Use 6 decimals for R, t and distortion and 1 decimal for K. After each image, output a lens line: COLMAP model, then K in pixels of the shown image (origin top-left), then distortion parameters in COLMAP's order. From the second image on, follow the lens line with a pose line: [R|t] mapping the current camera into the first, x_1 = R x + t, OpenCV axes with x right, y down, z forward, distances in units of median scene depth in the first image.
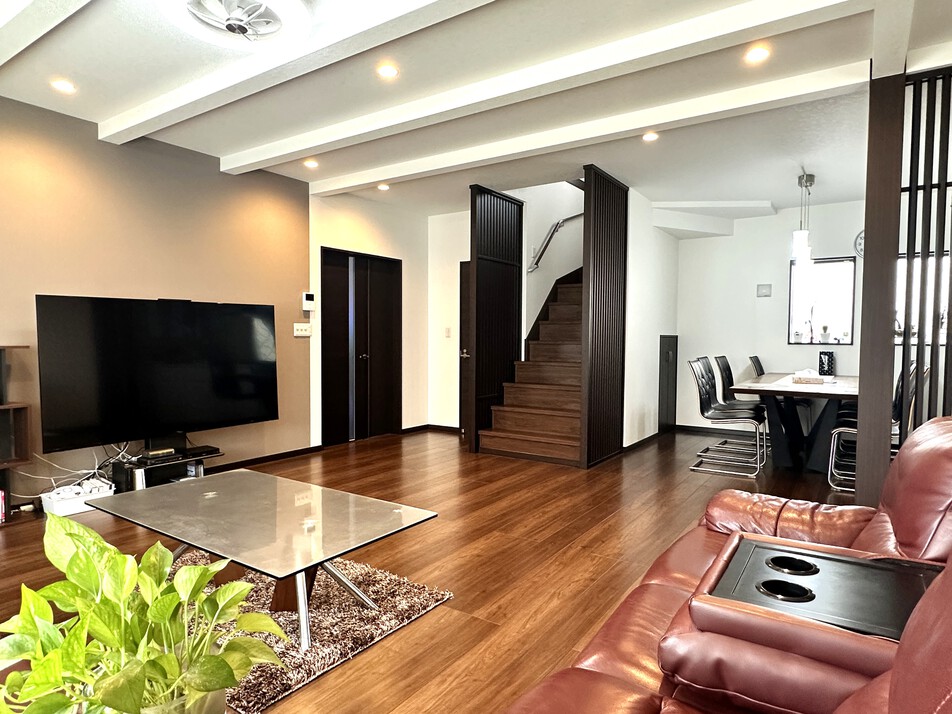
lens RADIAL K [[591.0, 0, 473.8], [0, 591.0, 357.3], [0, 0, 1]] dist [-0.003823, 0.000551]
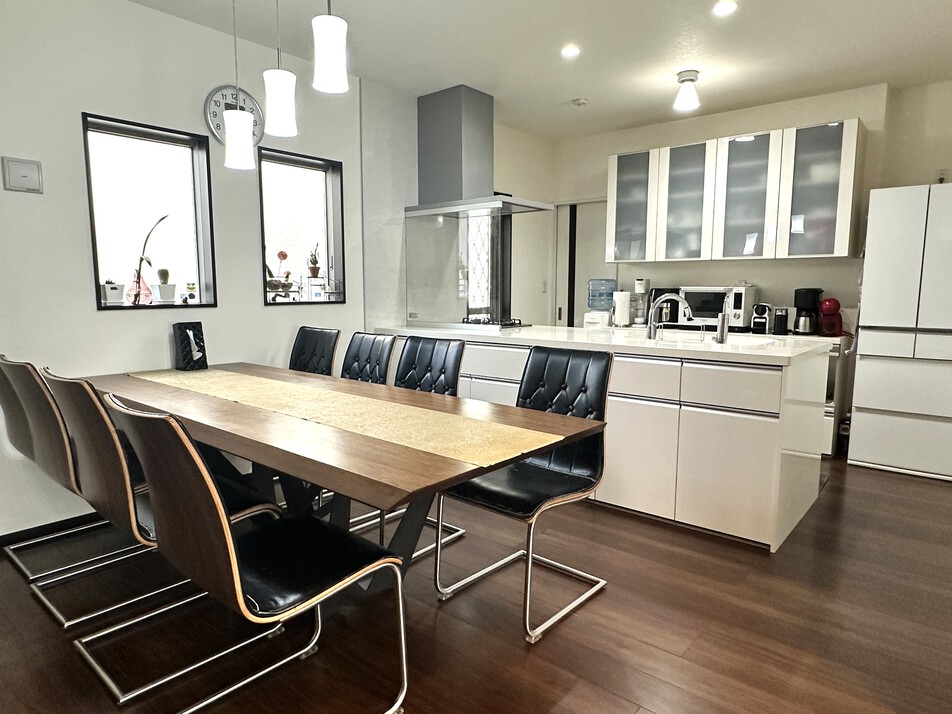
lens RADIAL K [[591.0, 0, 476.2], [0, 591.0, 357.7], [0, 0, 1]] dist [-0.003823, 0.000551]
pose [[0.110001, -0.130396, 0.985341, 0.128834], [0.040975, 0.991109, 0.126585, -0.031467], [-0.993087, 0.026450, 0.114366, 0.676705]]
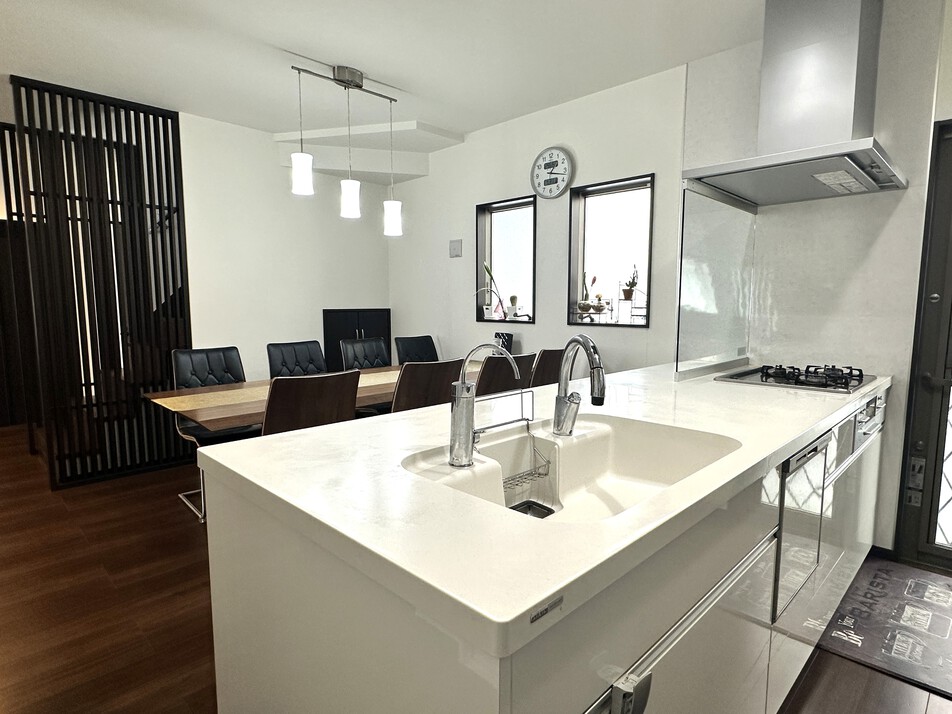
lens RADIAL K [[533.0, 0, 477.0], [0, 533.0, 362.5], [0, 0, 1]] dist [0.000663, -0.000045]
pose [[0.983277, 0.017052, -0.181318, 0.658775], [-0.005908, 0.998070, 0.061825, -0.012737], [0.182022, -0.059720, 0.981479, 0.353032]]
